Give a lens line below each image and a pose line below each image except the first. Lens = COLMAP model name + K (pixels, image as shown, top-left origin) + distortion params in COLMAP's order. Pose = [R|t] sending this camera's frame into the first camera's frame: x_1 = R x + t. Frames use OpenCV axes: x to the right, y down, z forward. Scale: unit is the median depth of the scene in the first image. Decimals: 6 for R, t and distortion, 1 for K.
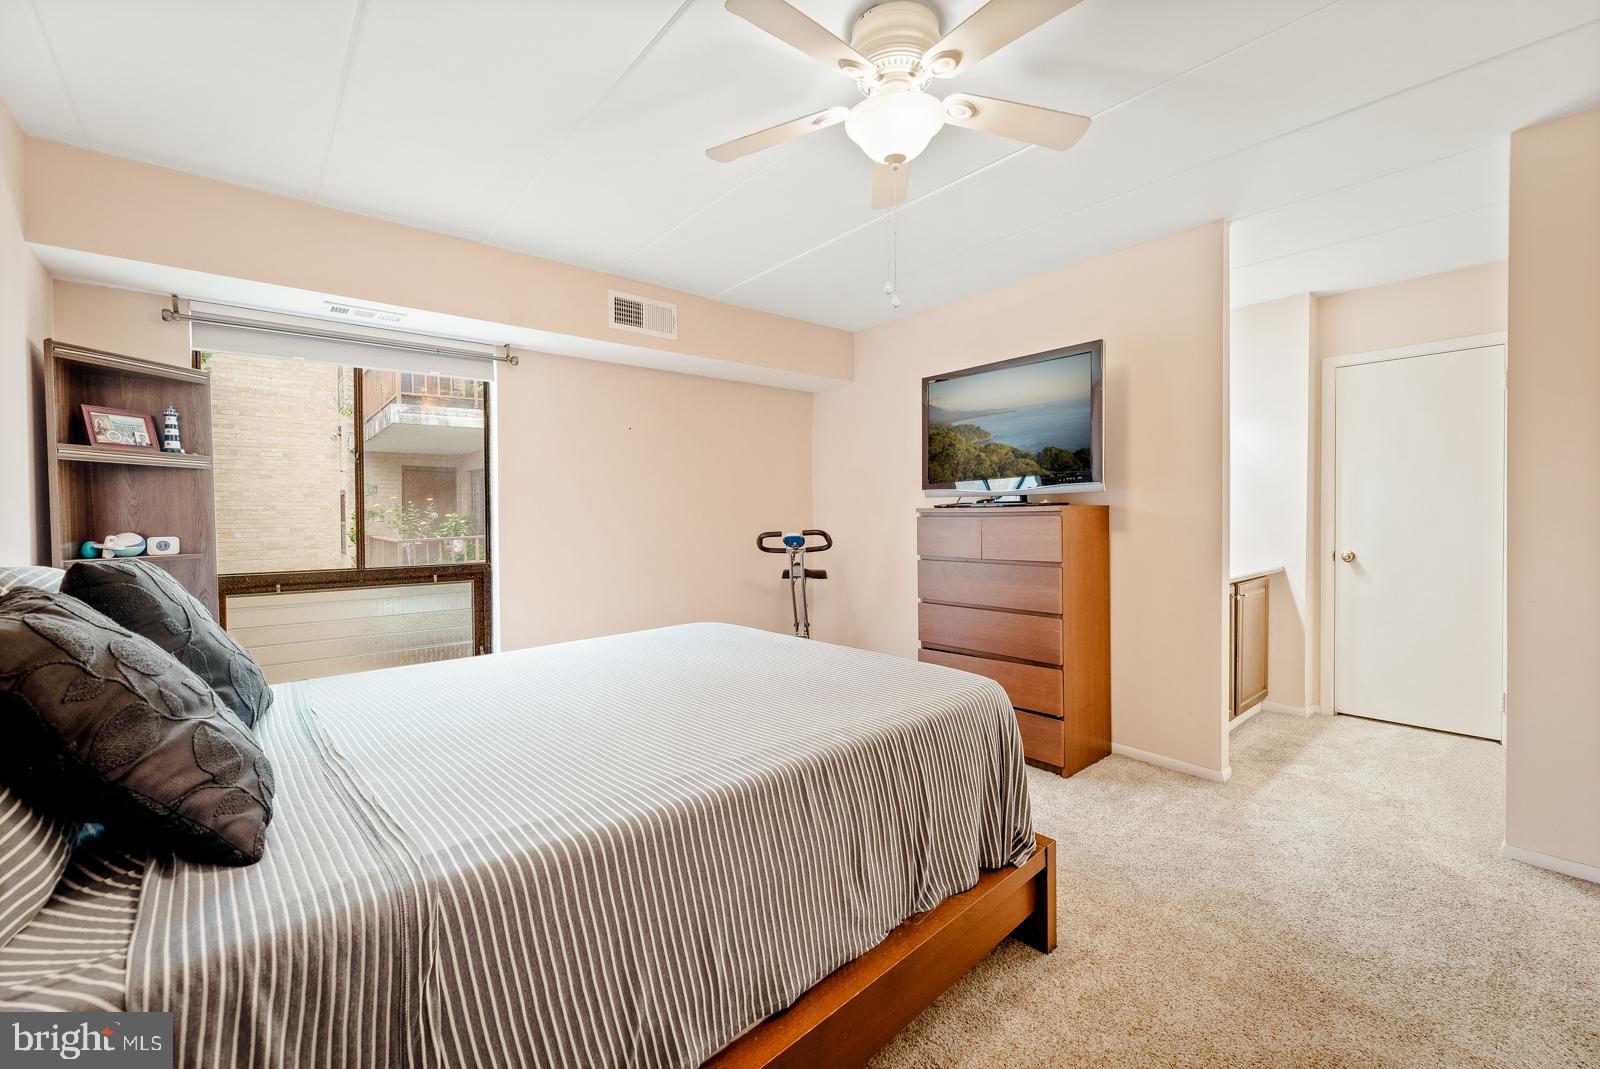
lens RADIAL K [[664.7, 0, 798.6], [0, 664.7, 525.4], [0, 0, 1]] dist [-0.001289, -0.000083]
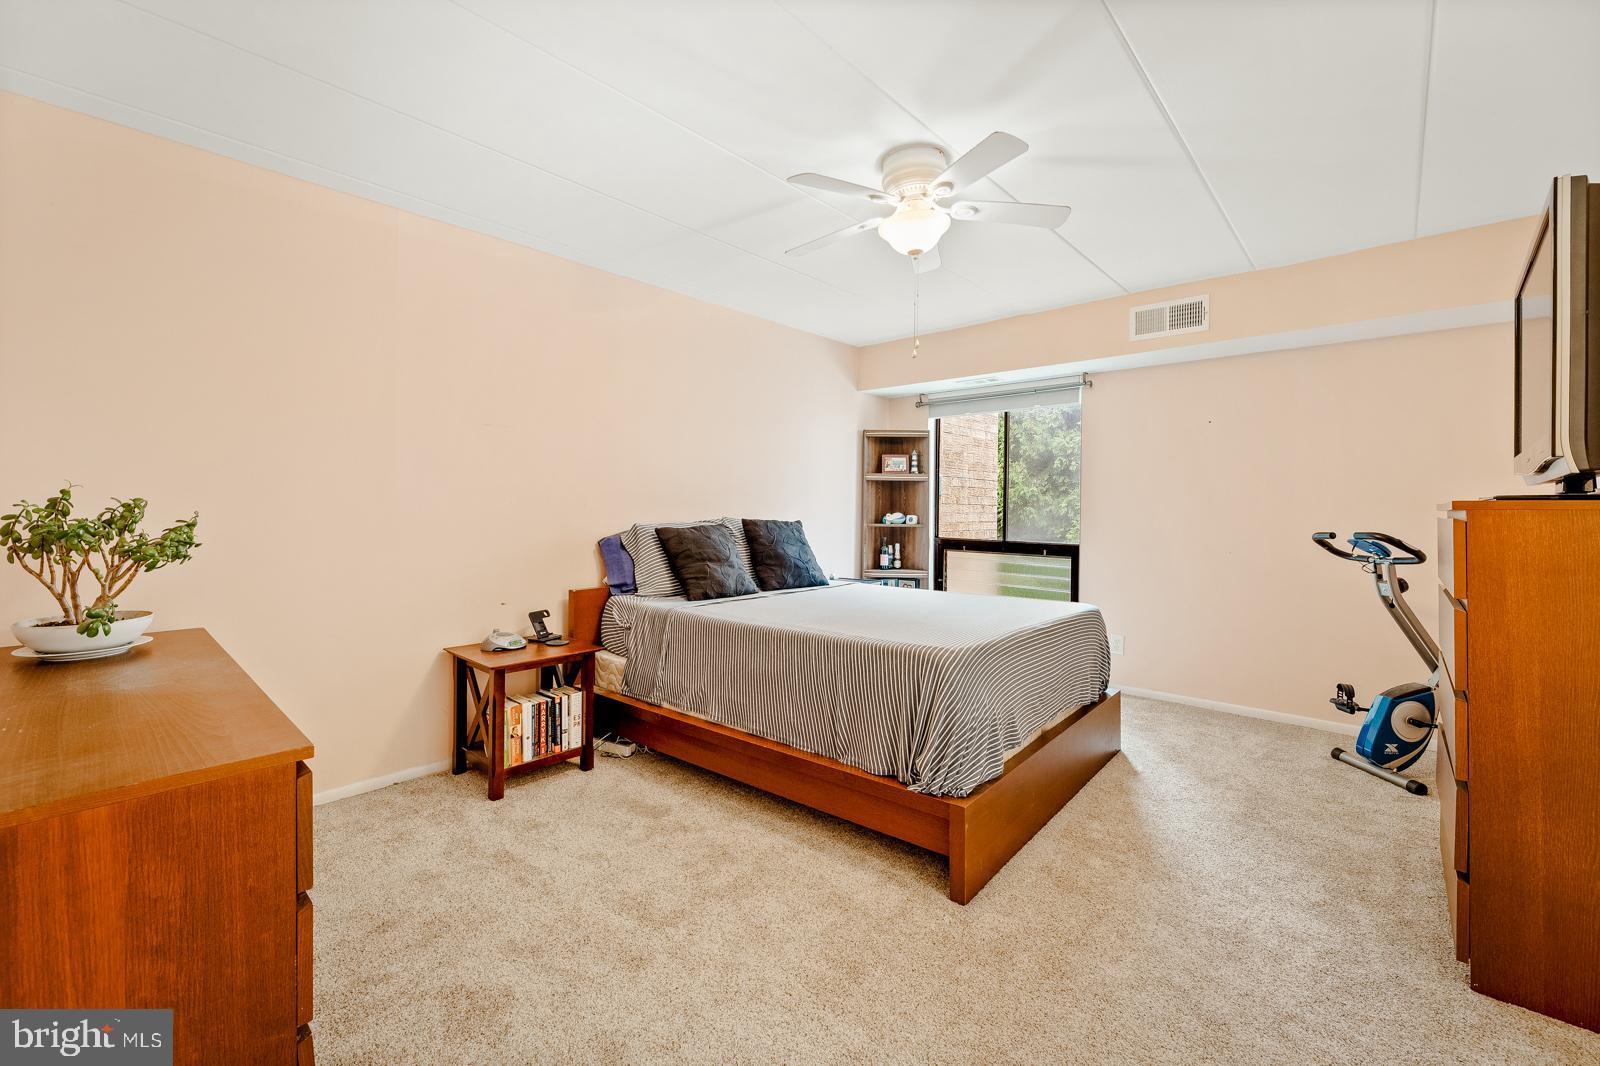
lens RADIAL K [[664.7, 0, 798.6], [0, 664.7, 523.9], [0, 0, 1]] dist [-0.001289, -0.000083]
pose [[0.111009, 0.033373, -0.993259, 1.019060], [-0.032185, 0.999032, 0.029970, -0.006557], [0.993298, 0.028641, 0.111976, 0.430958]]
